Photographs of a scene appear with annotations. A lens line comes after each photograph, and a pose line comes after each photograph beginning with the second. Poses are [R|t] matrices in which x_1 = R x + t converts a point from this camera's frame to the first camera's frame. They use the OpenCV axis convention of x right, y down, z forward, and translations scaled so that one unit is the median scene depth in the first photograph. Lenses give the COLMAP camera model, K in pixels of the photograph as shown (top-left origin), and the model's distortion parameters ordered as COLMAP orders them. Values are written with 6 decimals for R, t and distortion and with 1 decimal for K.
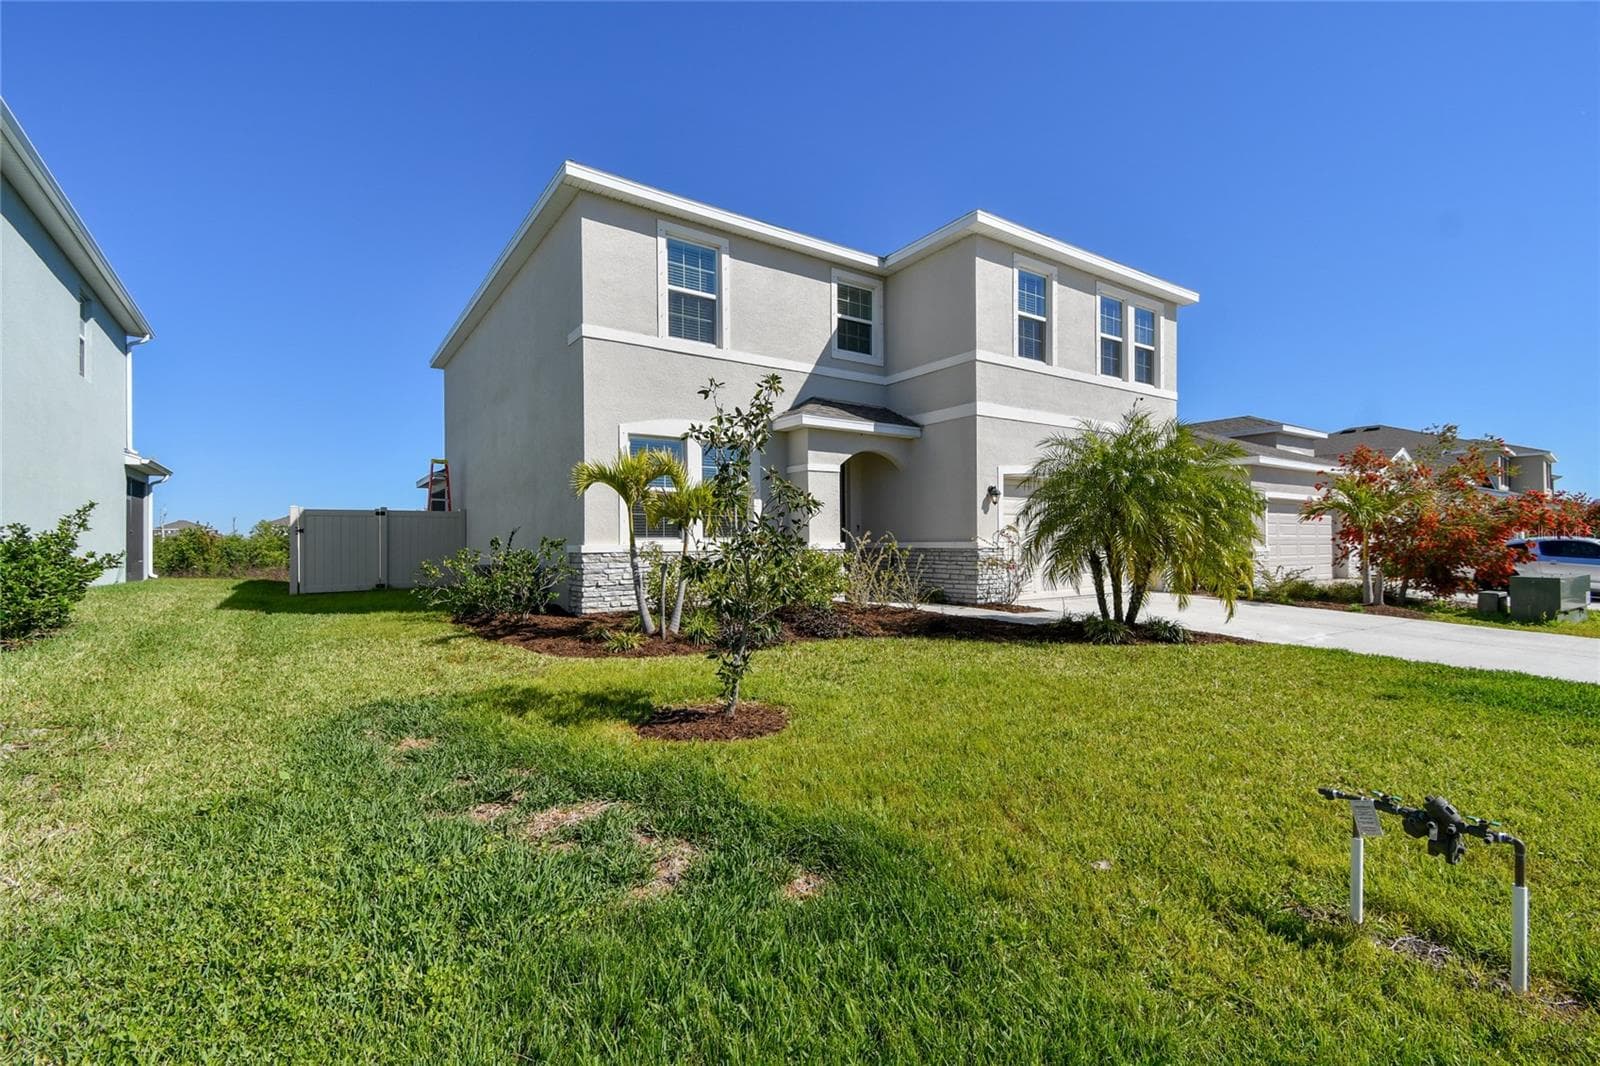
lens RADIAL K [[722.4, 0, 804.6], [0, 722.4, 553.7], [0, 0, 1]] dist [0.014230, -0.000912]
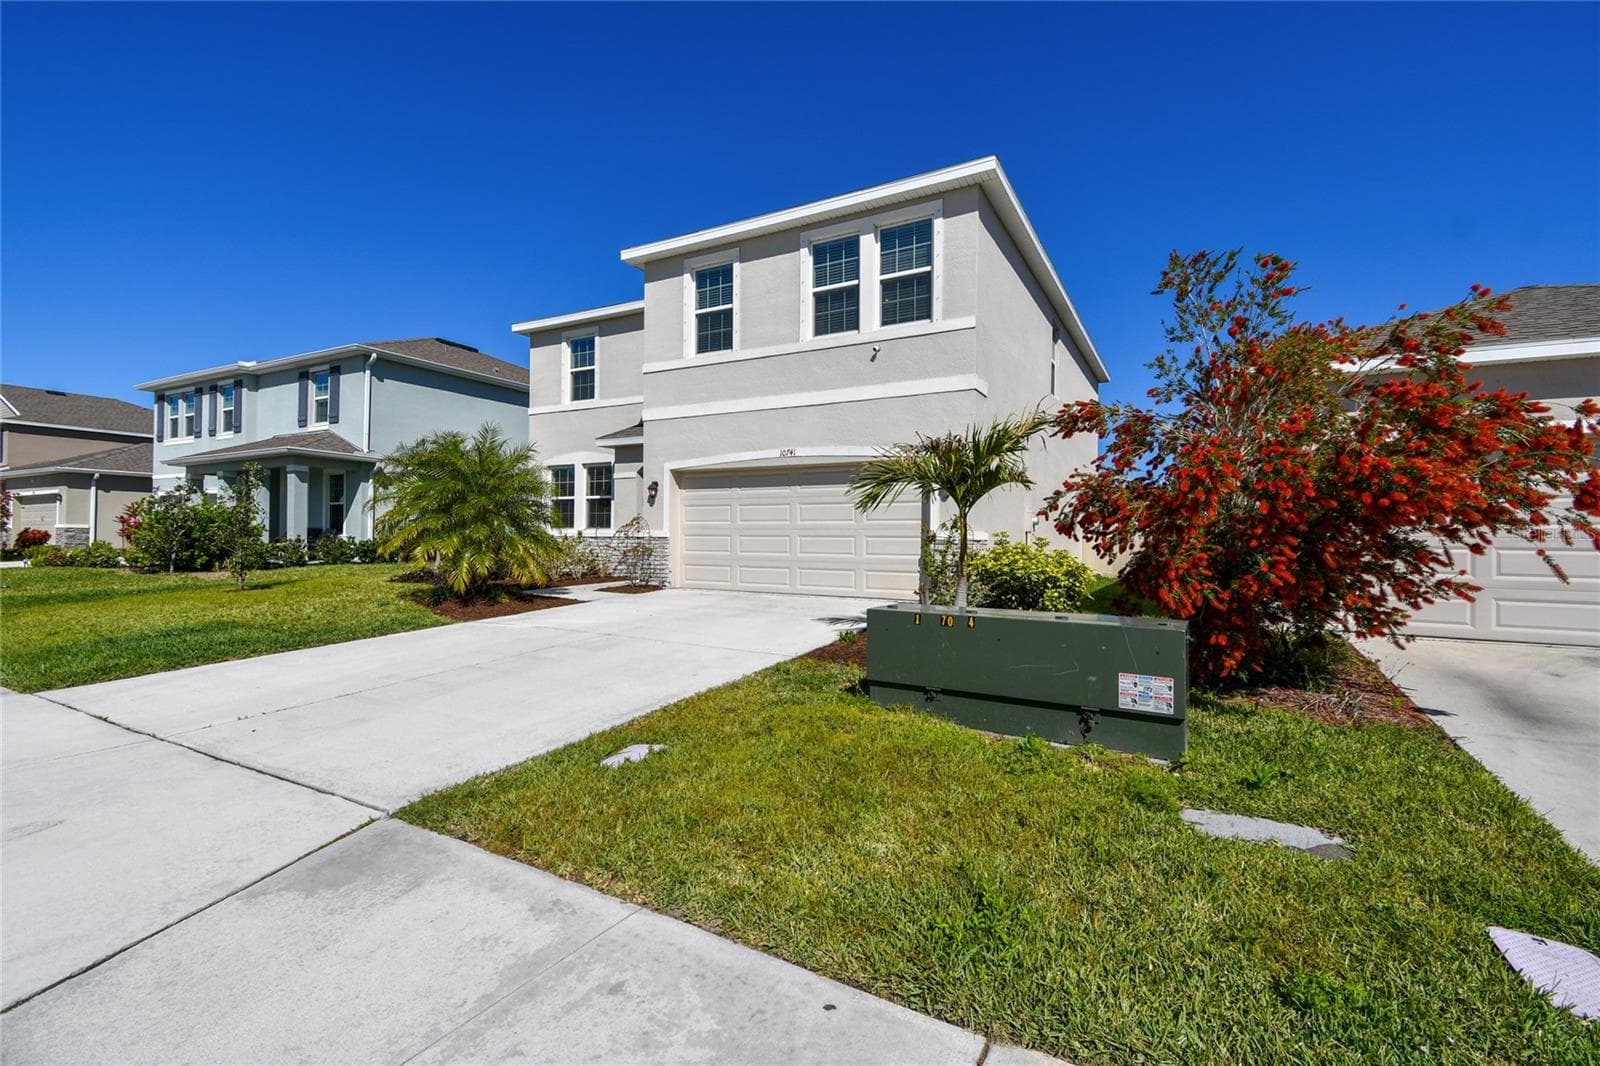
lens RADIAL K [[704.0, 0, 800.0], [0, 704.0, 533.0], [0, 0, 1]] dist [0.016231, 0.000032]
pose [[0.443566, 0.004020, -0.896233, 1.296532], [-0.018701, 0.999814, -0.004770, -0.015738], [0.896046, 0.018876, 0.443559, 0.707058]]
